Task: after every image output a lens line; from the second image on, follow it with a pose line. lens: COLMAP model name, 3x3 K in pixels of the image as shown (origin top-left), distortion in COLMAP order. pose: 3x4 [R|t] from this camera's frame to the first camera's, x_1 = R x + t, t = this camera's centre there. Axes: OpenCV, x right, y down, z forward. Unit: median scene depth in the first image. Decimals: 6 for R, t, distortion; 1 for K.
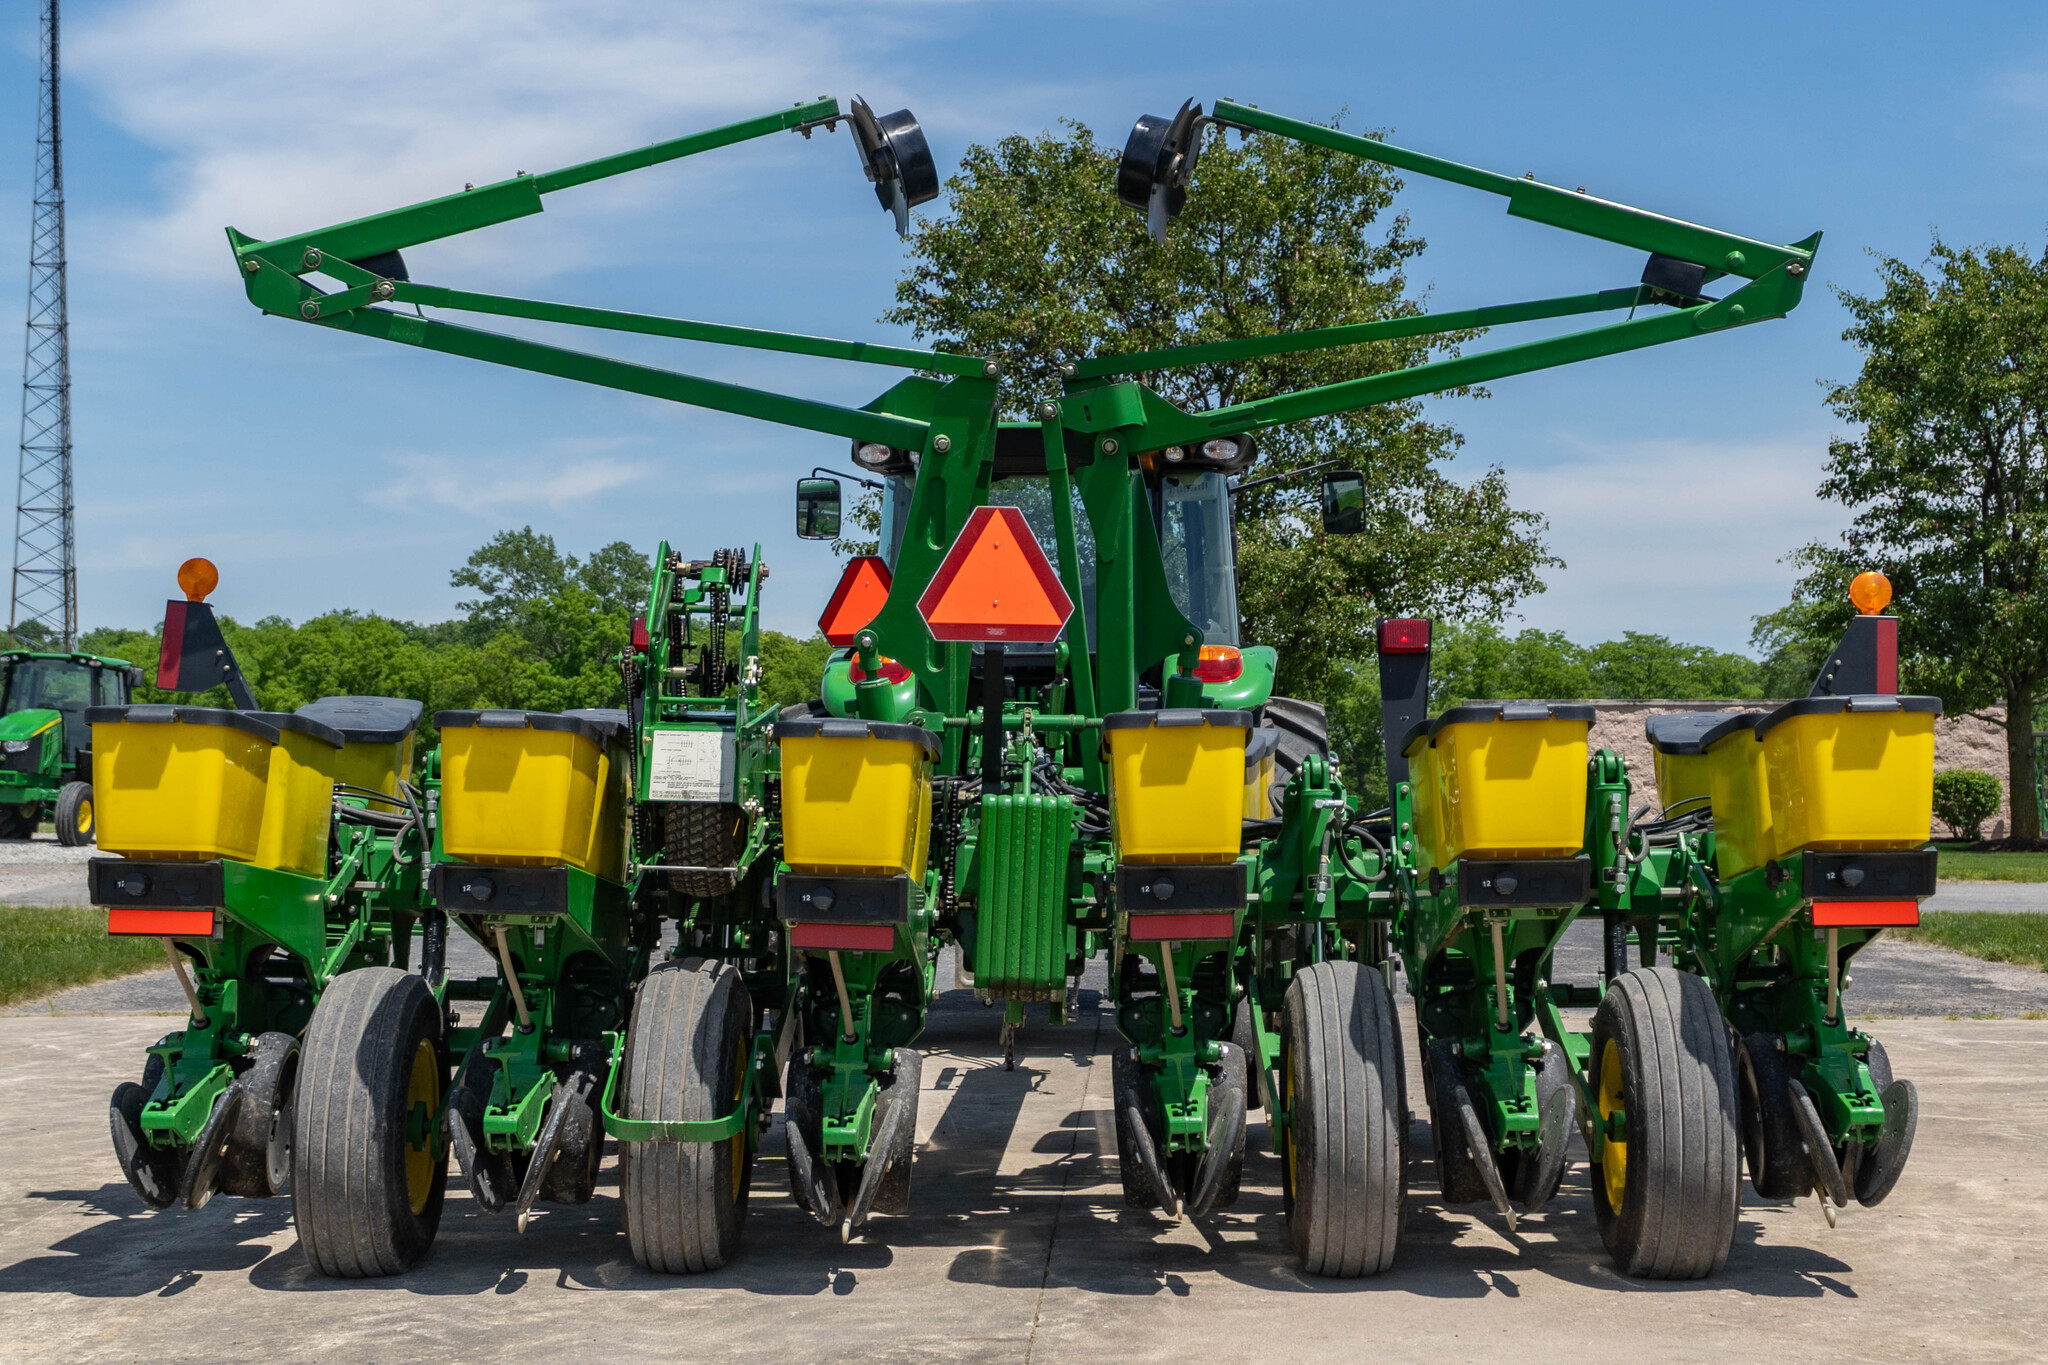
lens RADIAL K [[3091.4, 0, 1017.5], [0, 3091.4, 721.4], [0, 0, 1]] dist [0.077808, 0.048214]
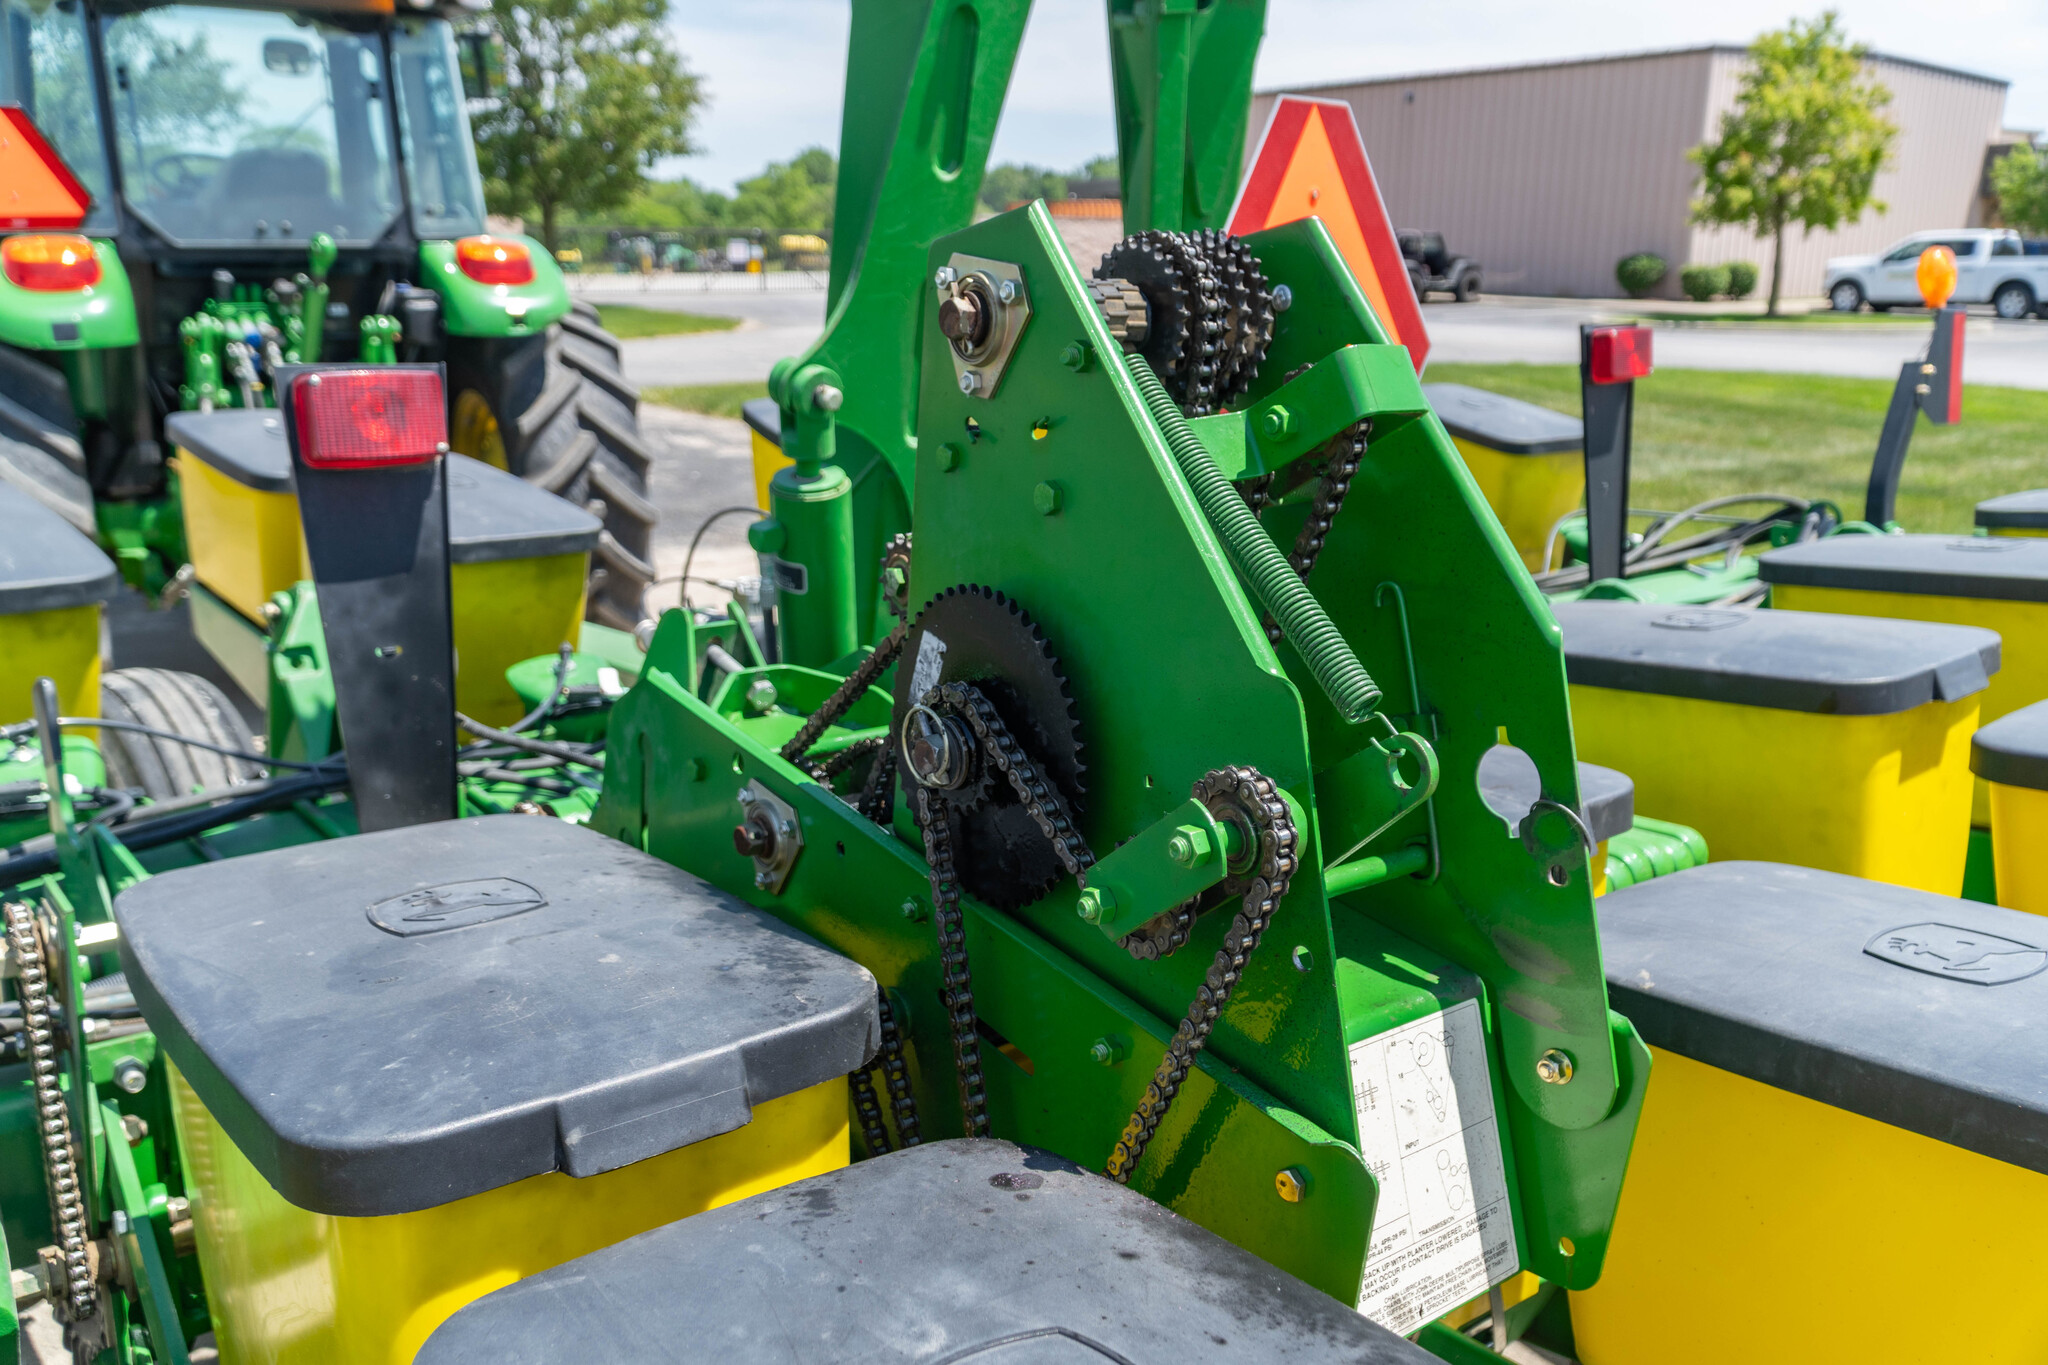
lens RADIAL K [[1638.6, 0, 1038.7], [0, 1638.6, 682.9], [0, 0, 1]] dist [0.012454, 0.003917]
pose [[0.779765, -0.154366, 0.606744, -0.157688], [-0.021702, 0.961880, 0.272609, -0.046506], [-0.625696, -0.225738, 0.746690, 0.730948]]
